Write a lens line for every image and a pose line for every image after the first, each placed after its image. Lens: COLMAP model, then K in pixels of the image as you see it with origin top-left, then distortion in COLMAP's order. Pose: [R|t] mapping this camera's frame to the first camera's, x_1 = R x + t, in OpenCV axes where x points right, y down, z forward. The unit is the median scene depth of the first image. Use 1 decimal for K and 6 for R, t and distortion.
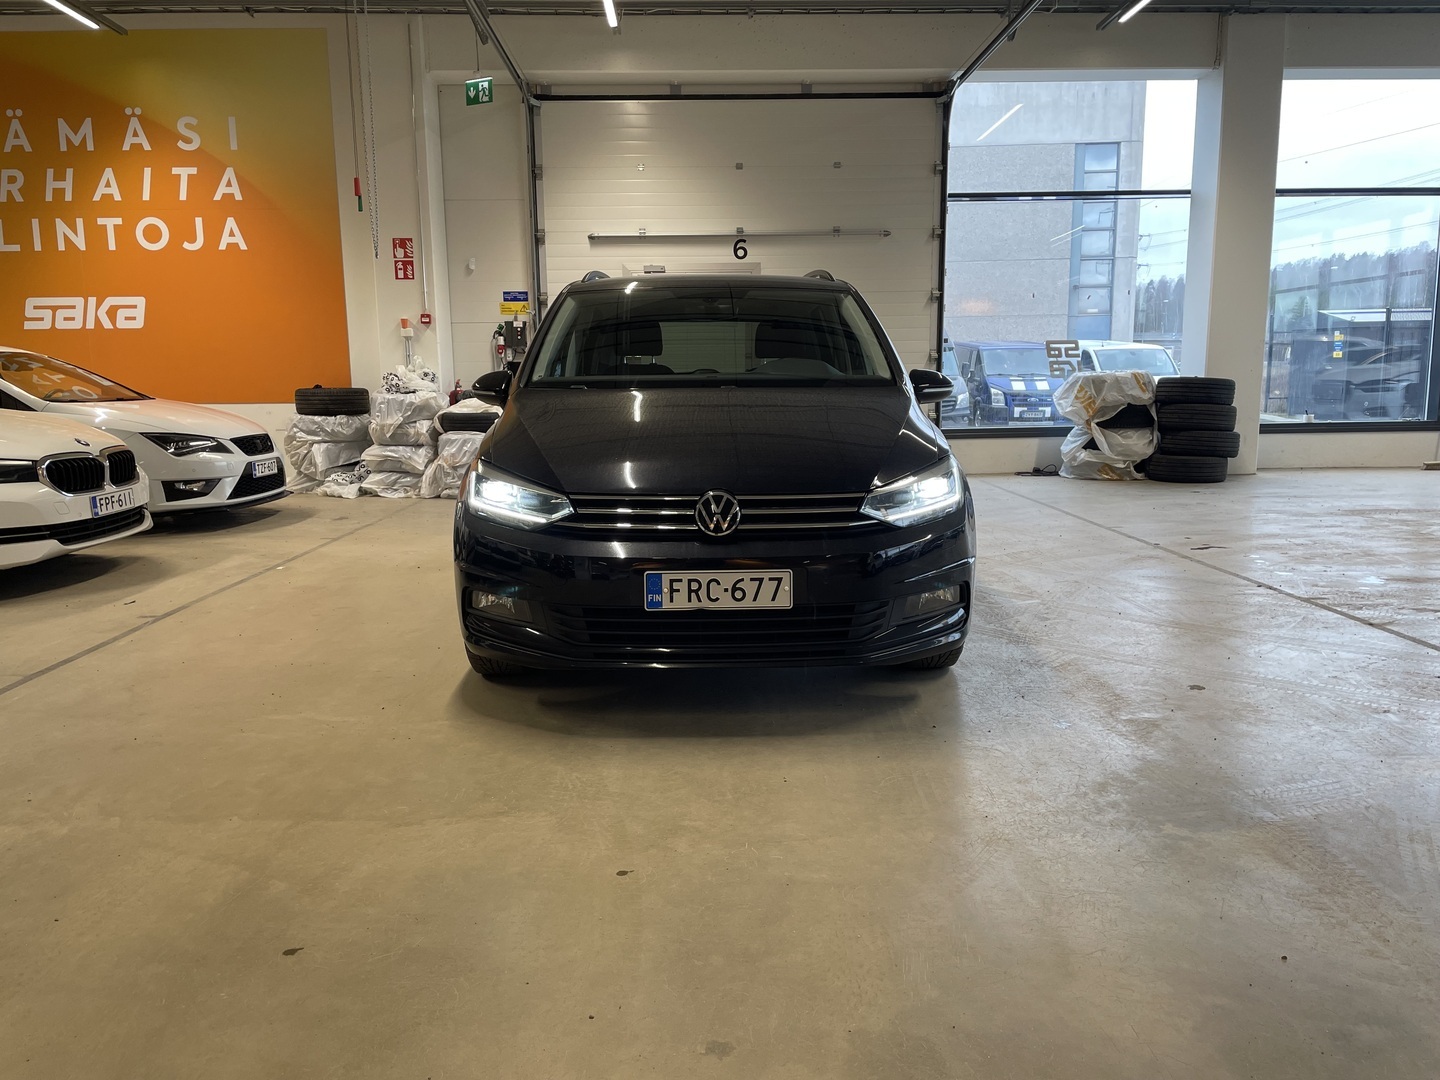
lens RADIAL K [[1087.4, 0, 720.0], [0, 1087.4, 540.0], [0, 0, 1]] dist [0.112058, -0.159280]
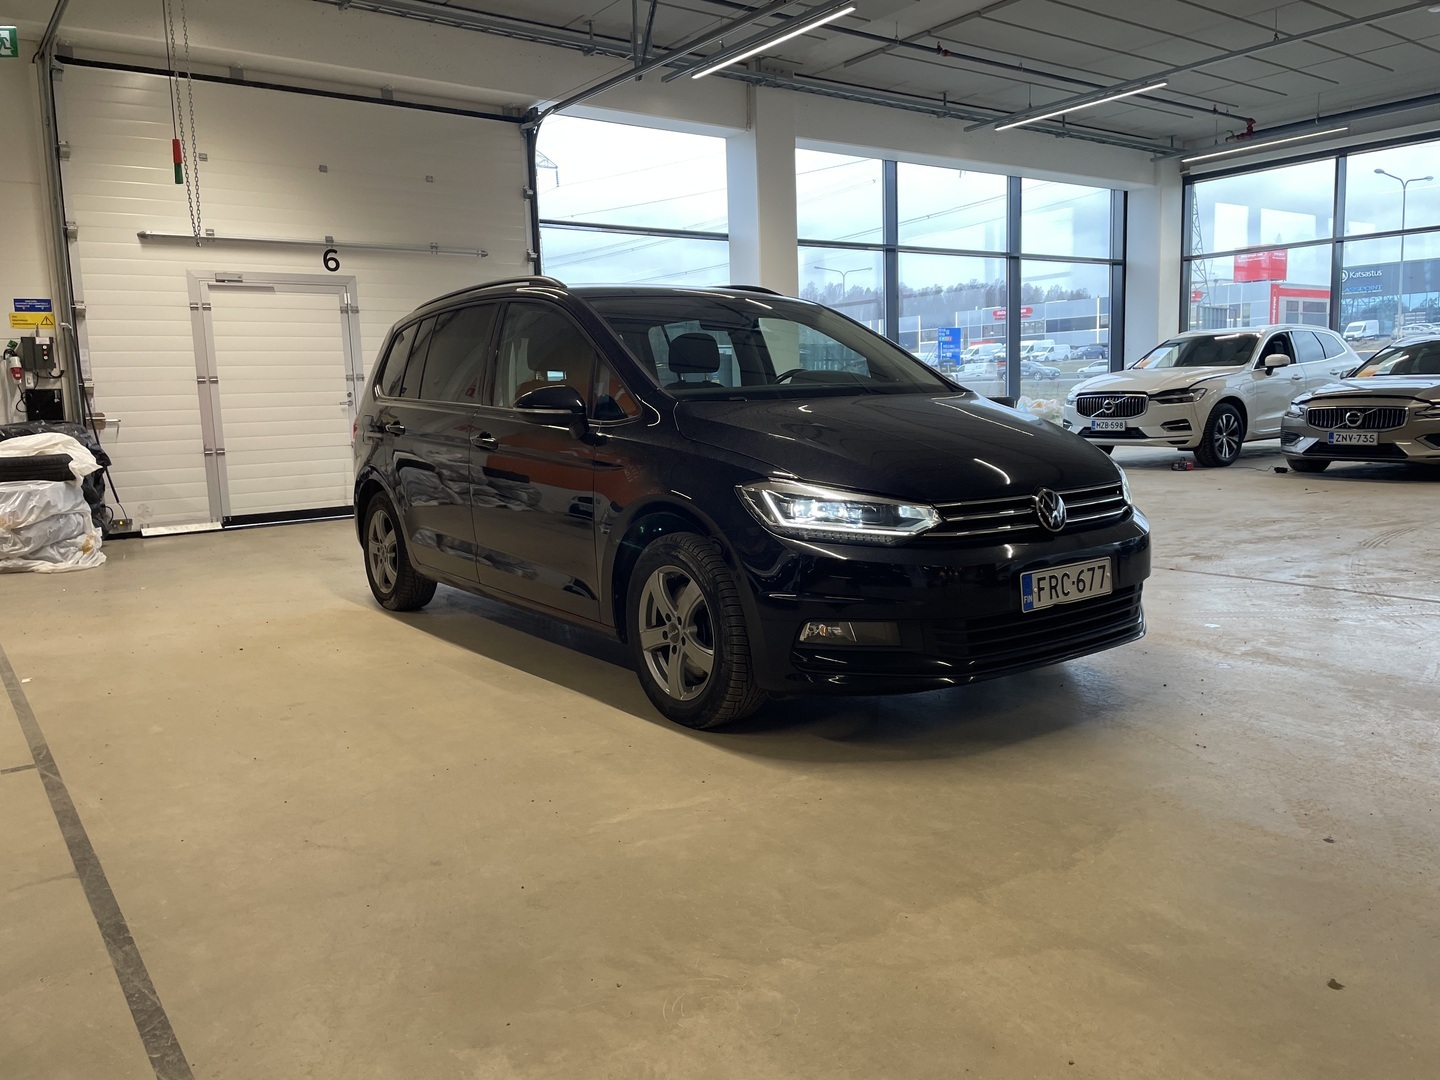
lens RADIAL K [[1085.6, 0, 724.5], [0, 1085.6, 528.4], [0, 0, 1]] dist [0.094296, -0.125200]
pose [[0.811458, -0.086978, 0.577902, -0.478543], [0.109251, 0.994007, -0.003800, -0.020754], [-0.574108, 0.066220, 0.816097, 0.192283]]
